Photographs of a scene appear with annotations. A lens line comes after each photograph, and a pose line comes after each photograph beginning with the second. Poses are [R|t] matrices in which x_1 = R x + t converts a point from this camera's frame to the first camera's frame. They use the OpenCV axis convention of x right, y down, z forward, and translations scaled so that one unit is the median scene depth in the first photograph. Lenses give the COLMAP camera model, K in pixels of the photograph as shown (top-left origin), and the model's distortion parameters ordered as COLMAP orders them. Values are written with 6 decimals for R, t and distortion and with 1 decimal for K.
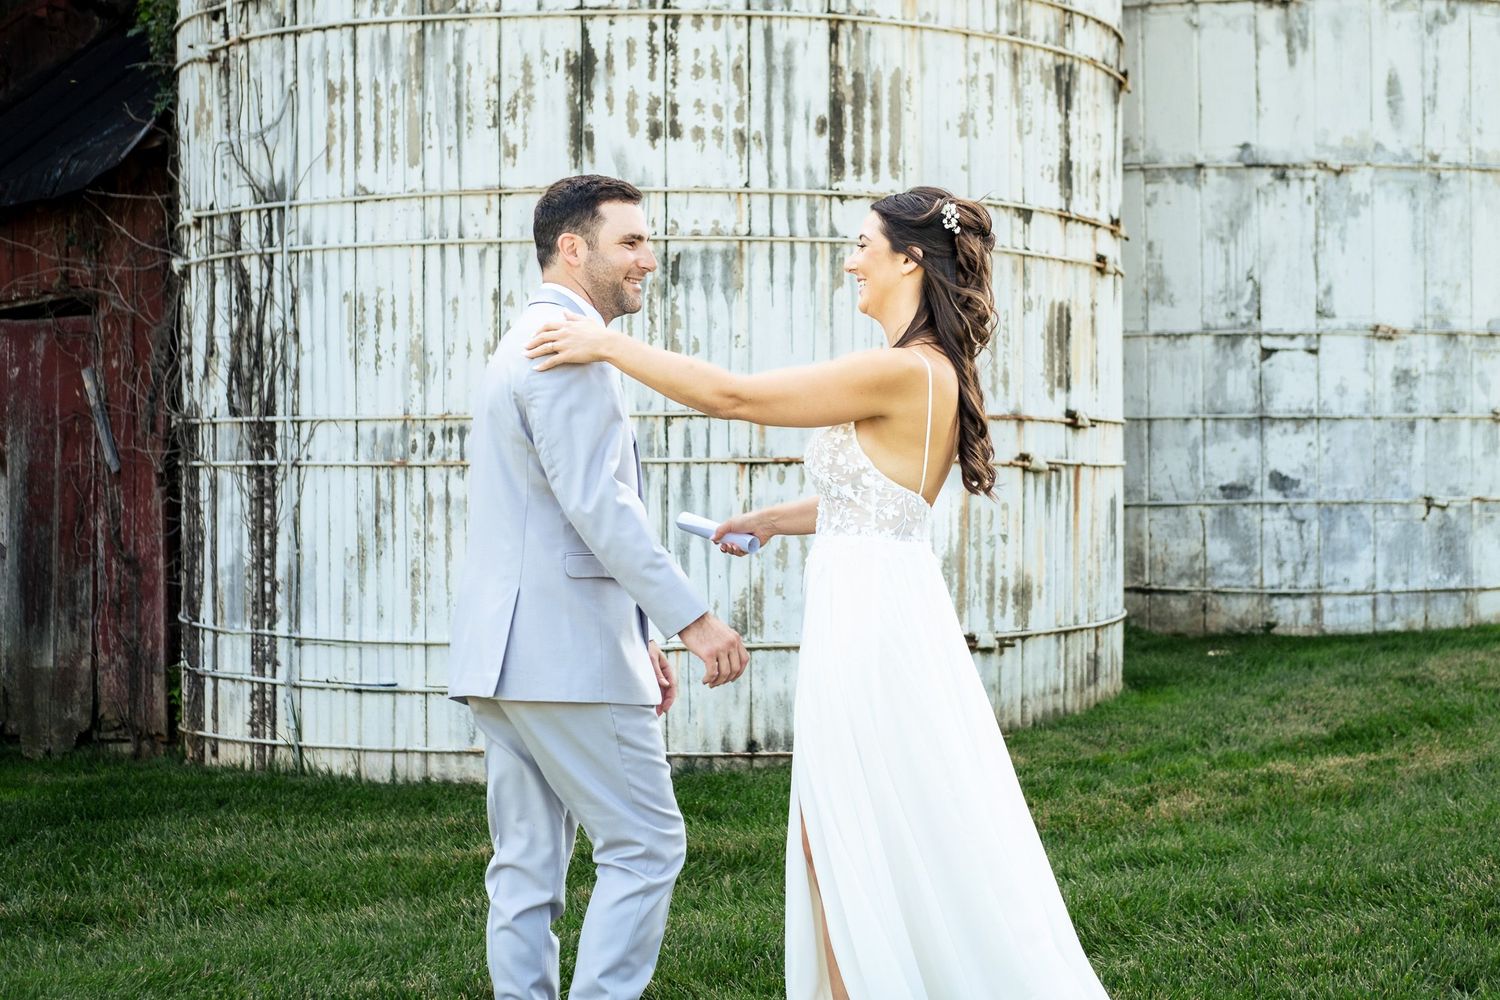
lens RADIAL K [[2680.6, 0, 821.8], [0, 2680.6, 500.1], [0, 0, 1]] dist [-0.343395, 2.619757]
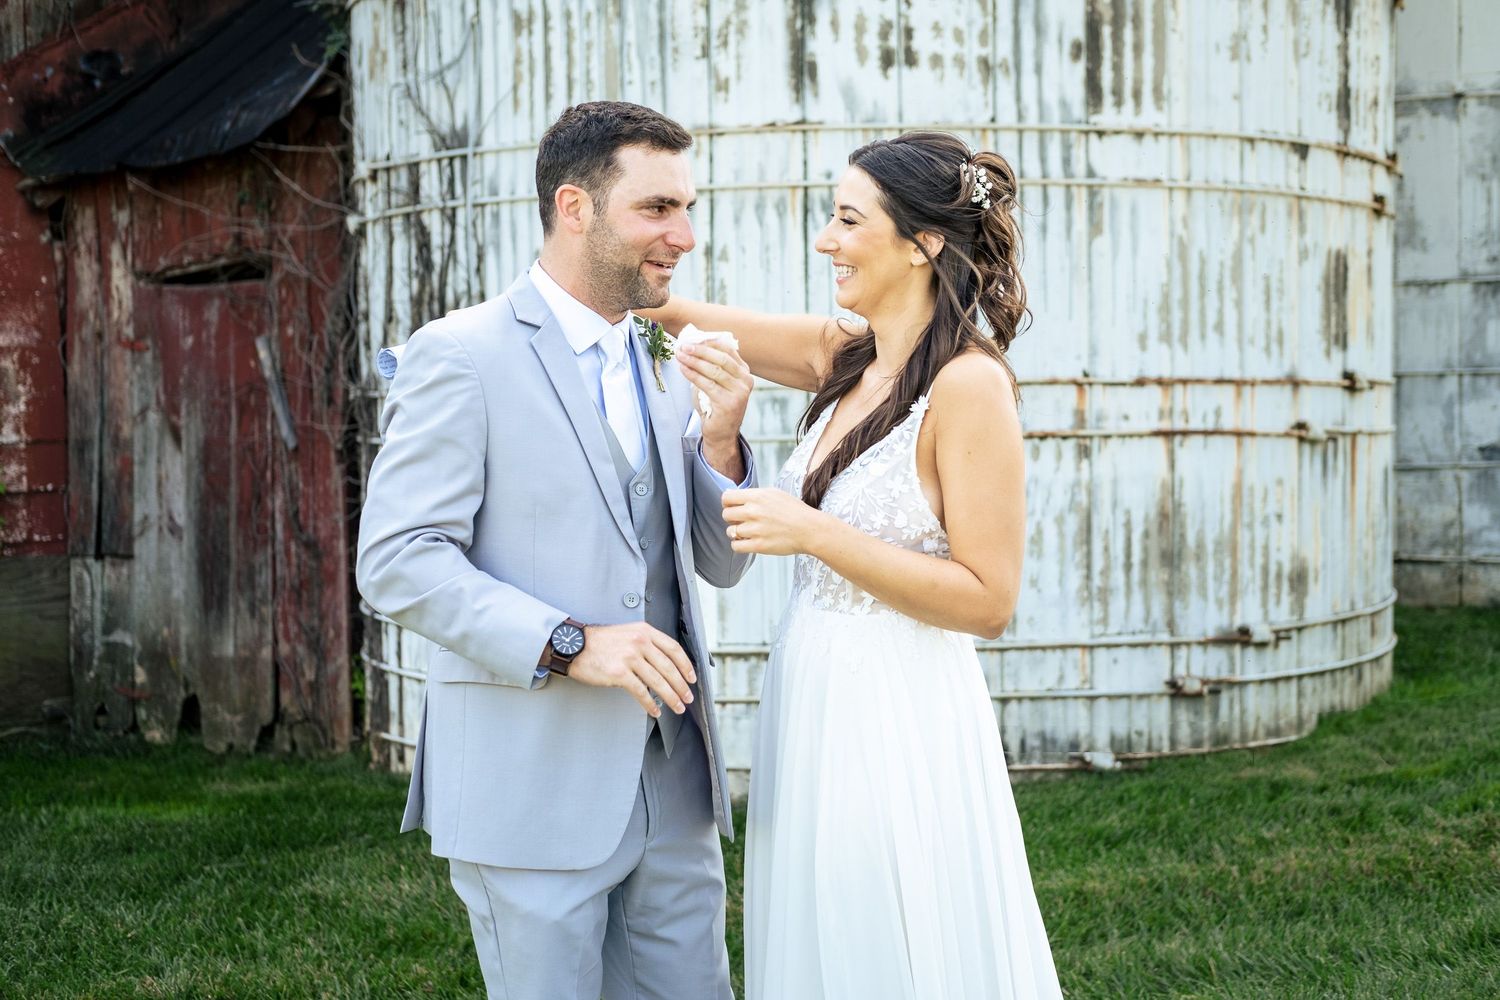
lens RADIAL K [[2417.7, 0, 780.0], [0, 2417.7, 539.1], [0, 0, 1]] dist [-0.244722, 1.795132]
pose [[0.997272, -0.007210, -0.073456, -0.039007], [0.010363, 0.999037, 0.042630, -0.014466], [0.073078, -0.043275, 0.996387, 0.195552]]
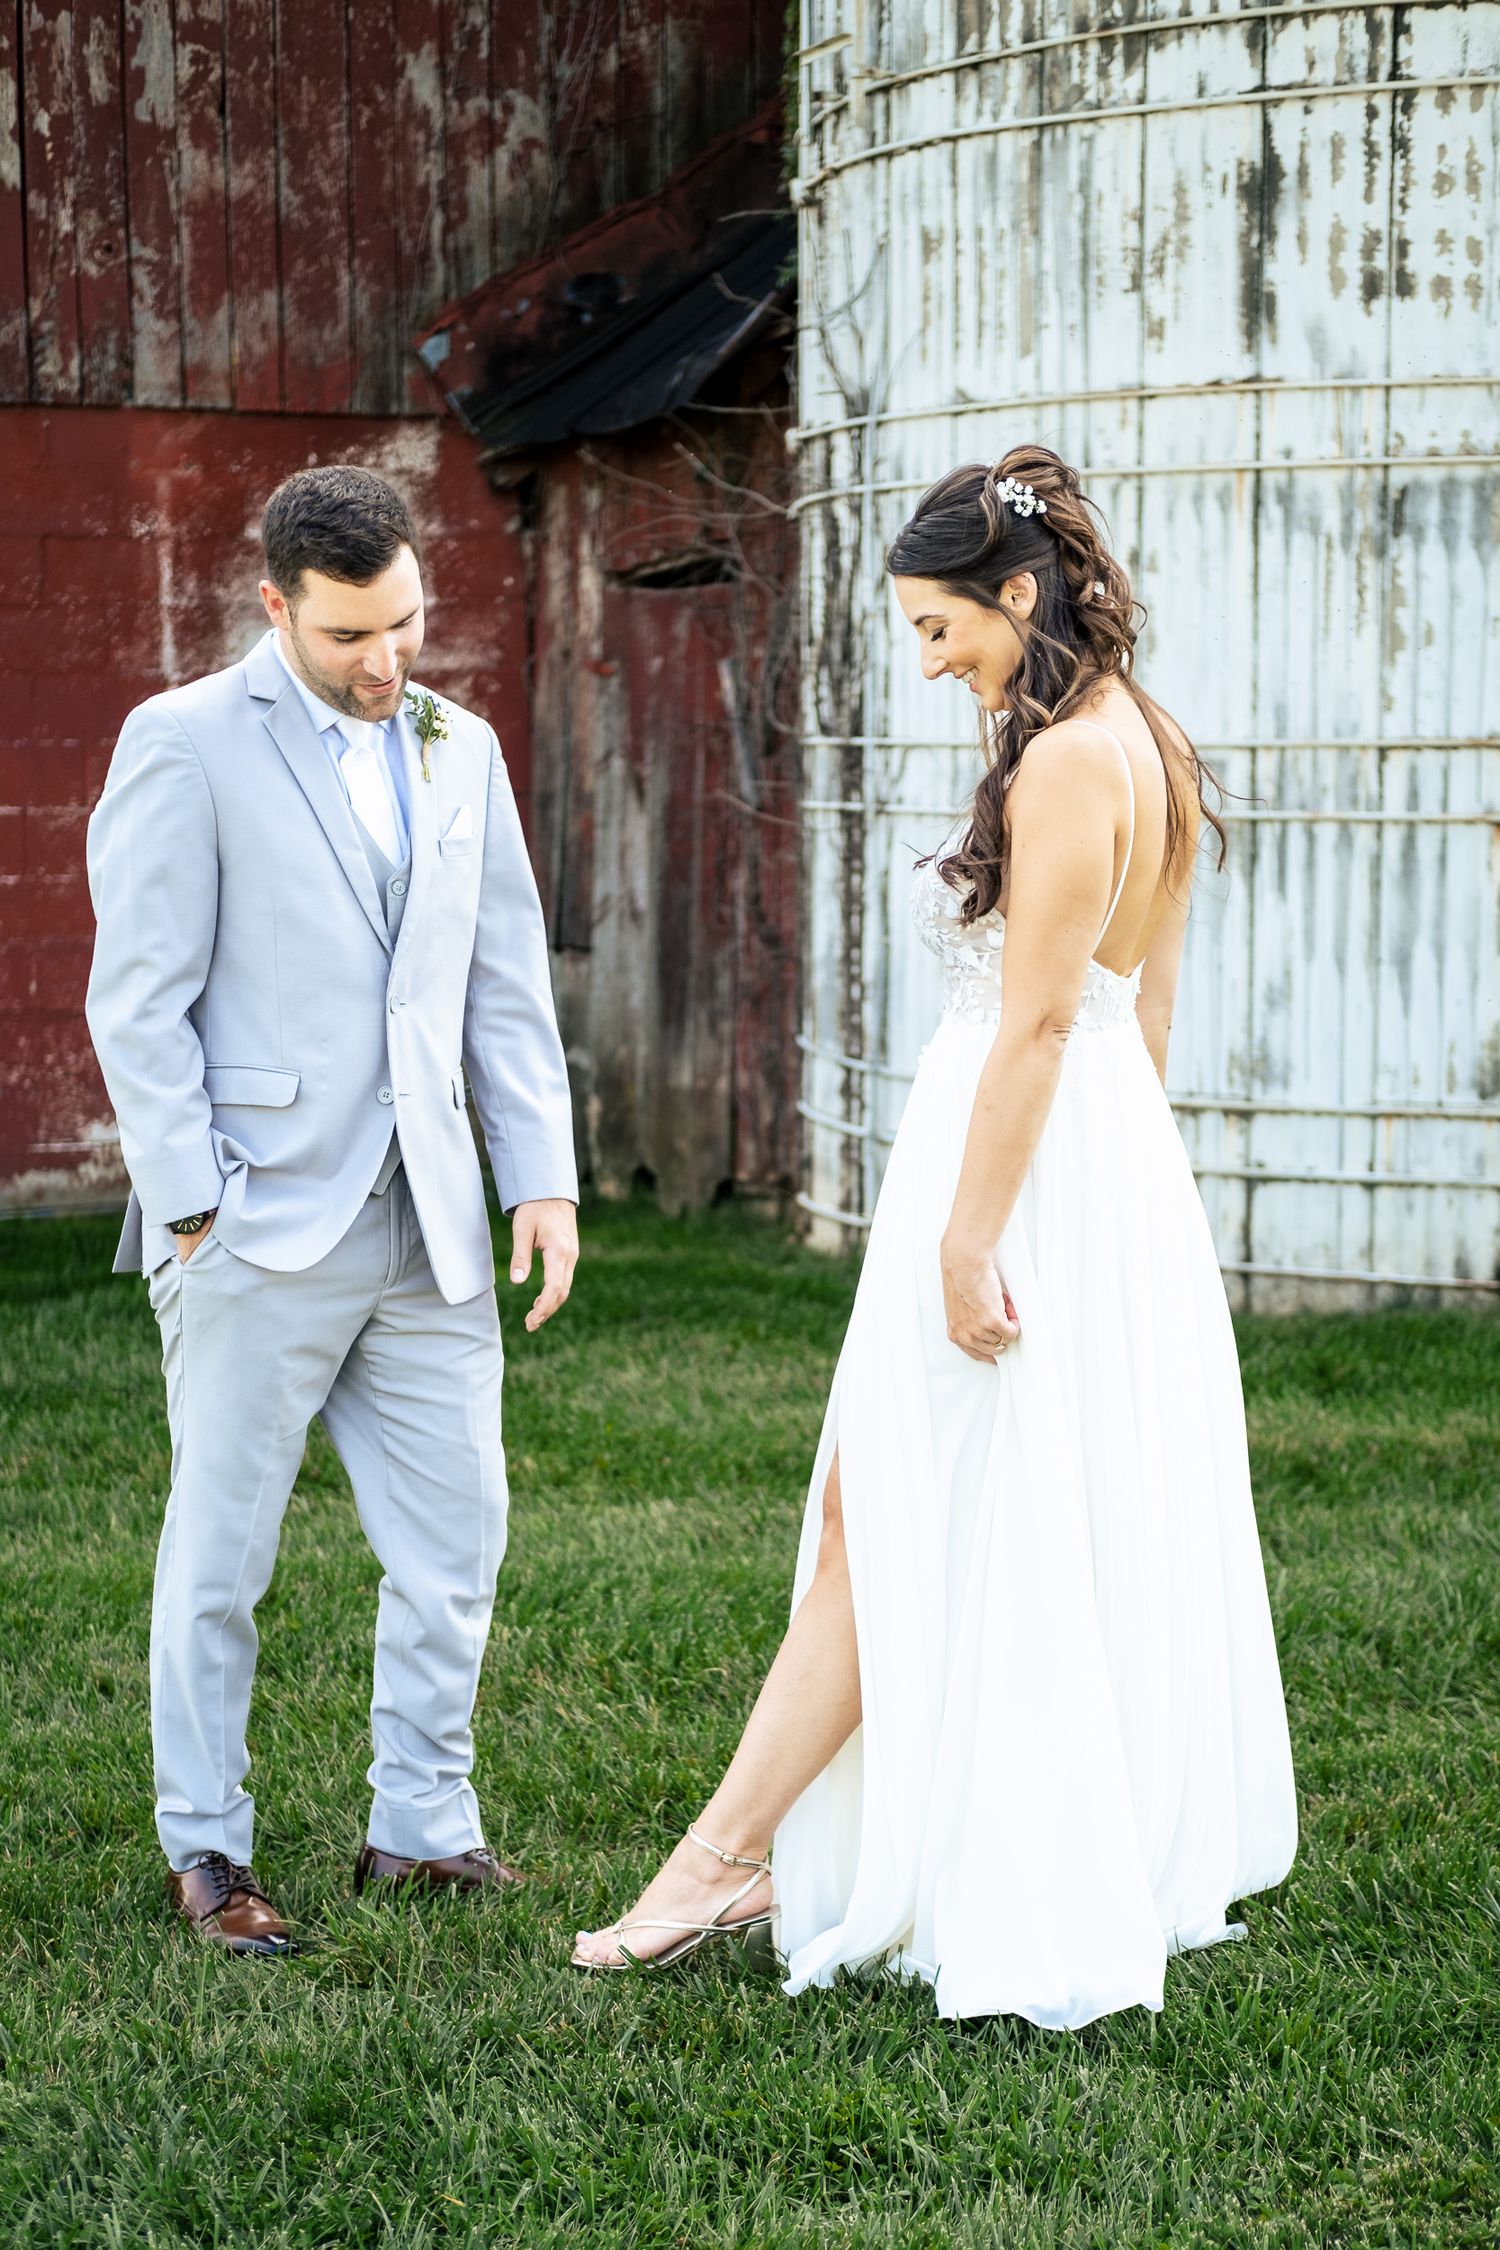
lens RADIAL K [[3818.0, 0, 823.2], [0, 3818.0, 1255.4], [0, 0, 1]] dist [-0.238303, 1.340617]
pose [[0.904239, 0.059920, -0.422802, 0.198748], [-0.007962, 0.992300, 0.123601, -0.020739], [0.426953, -0.108399, 0.897753, 0.119774]]
